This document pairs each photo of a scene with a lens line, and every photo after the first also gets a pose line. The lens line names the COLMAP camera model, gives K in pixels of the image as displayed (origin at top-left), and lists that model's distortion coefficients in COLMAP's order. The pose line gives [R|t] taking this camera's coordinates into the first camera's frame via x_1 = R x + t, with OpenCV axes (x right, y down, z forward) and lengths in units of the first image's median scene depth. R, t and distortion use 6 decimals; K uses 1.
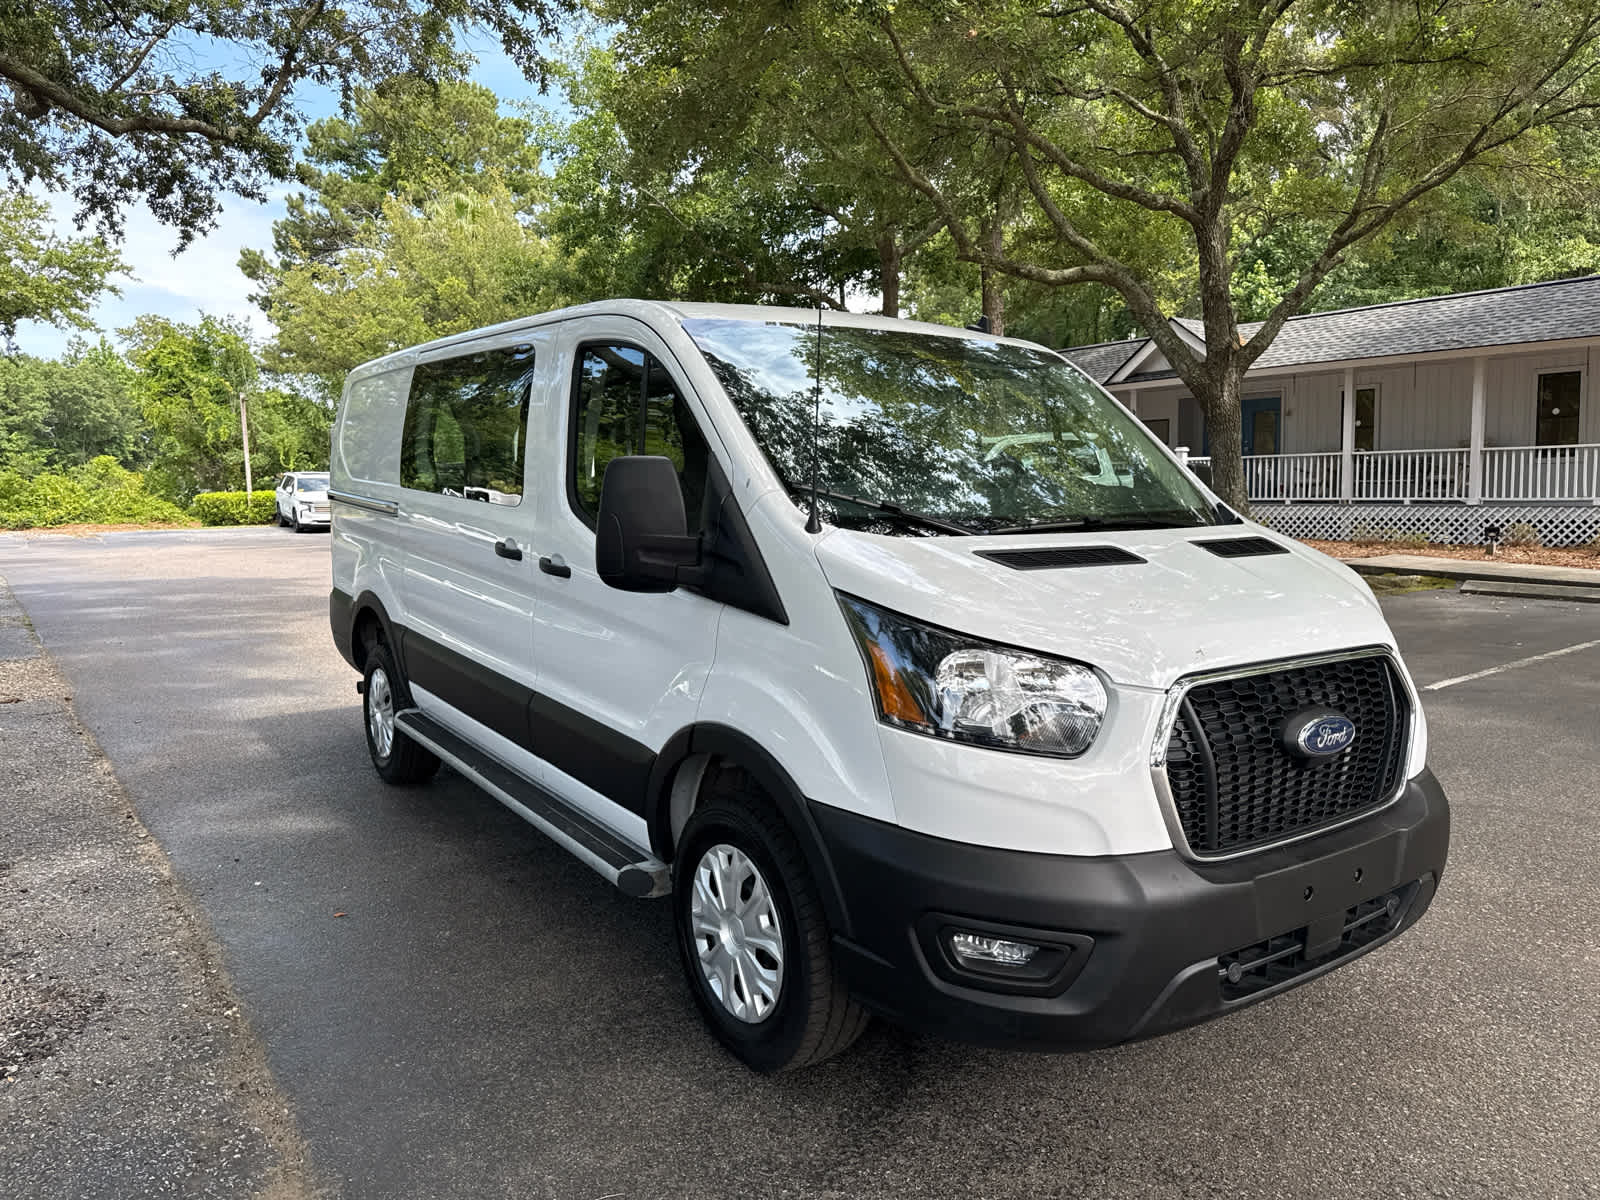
lens RADIAL K [[1205.0, 0, 828.2], [0, 1205.0, 593.8], [0, 0, 1]] dist [-0.002384, -0.025894]
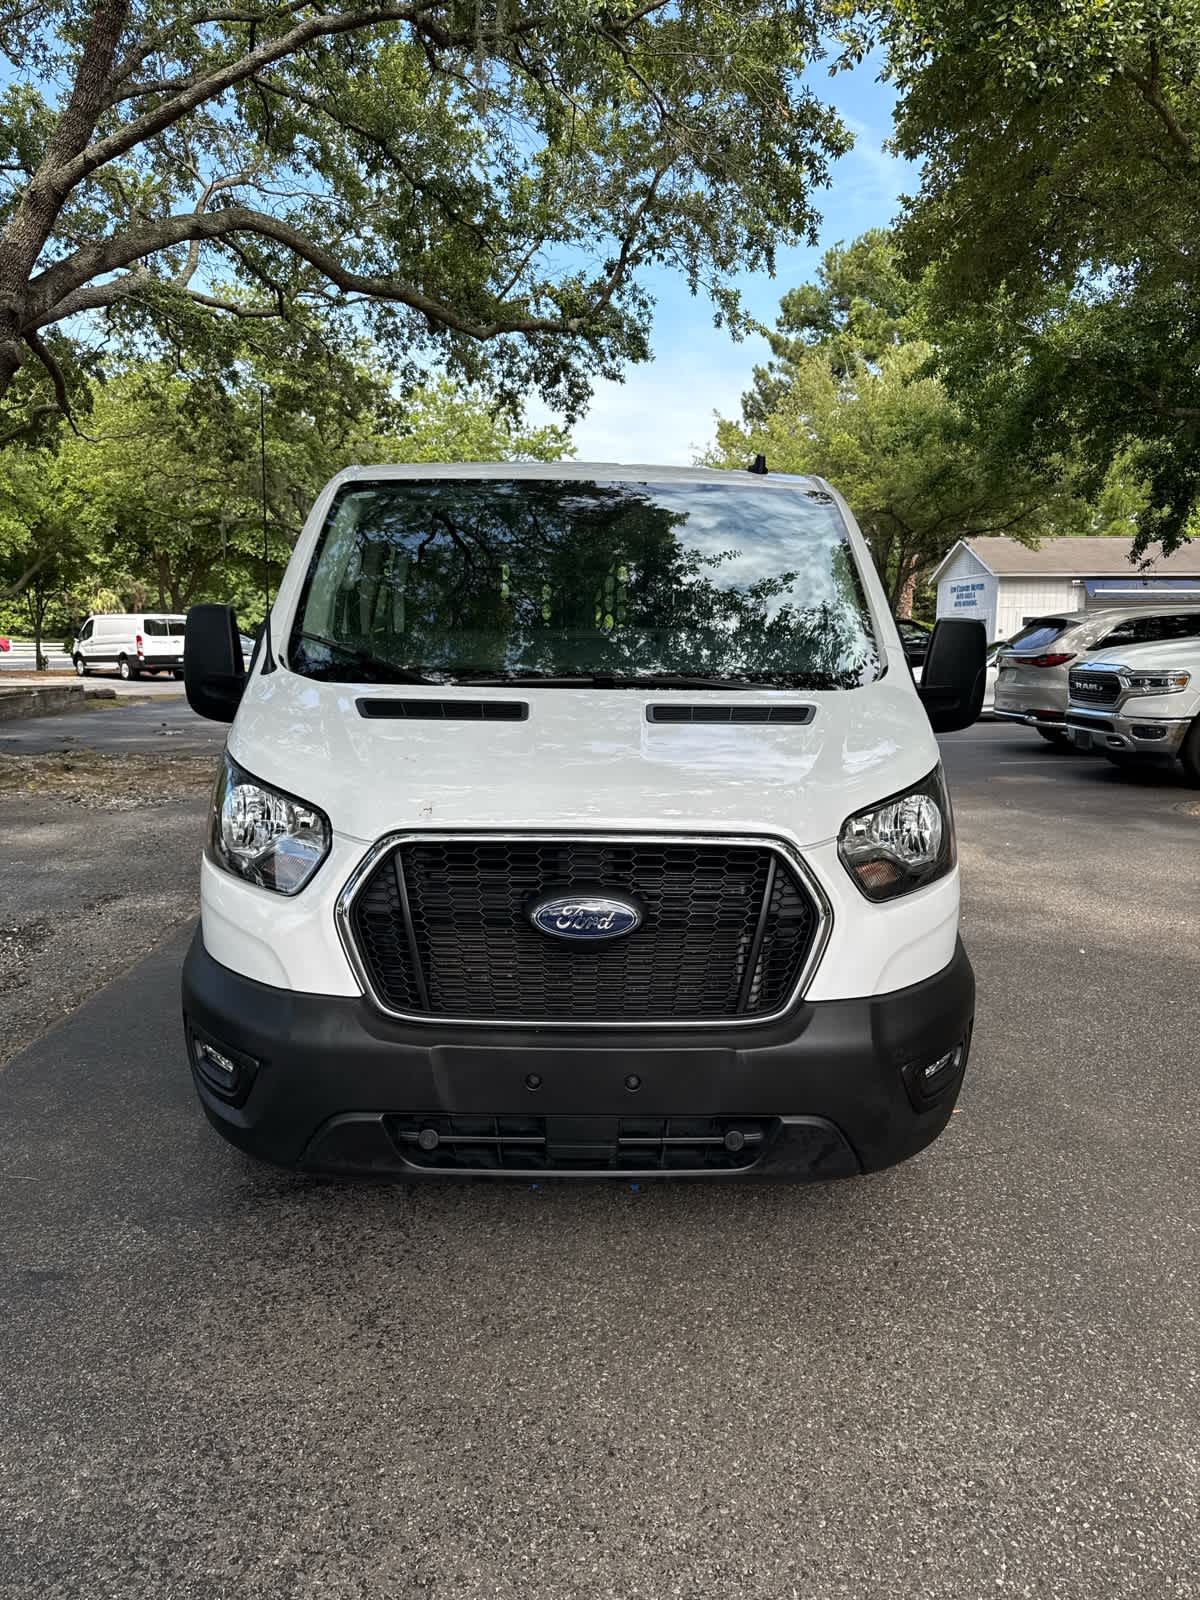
lens RADIAL K [[1205.0, 0, 545.2], [0, 1205.0, 805.8], [0, 0, 1]] dist [-0.002384, -0.025894]
pose [[0.803702, 0.094148, -0.587536, 0.166722], [-0.067251, 0.995449, 0.067518, -0.004713], [0.591219, -0.014752, 0.806376, 0.047260]]
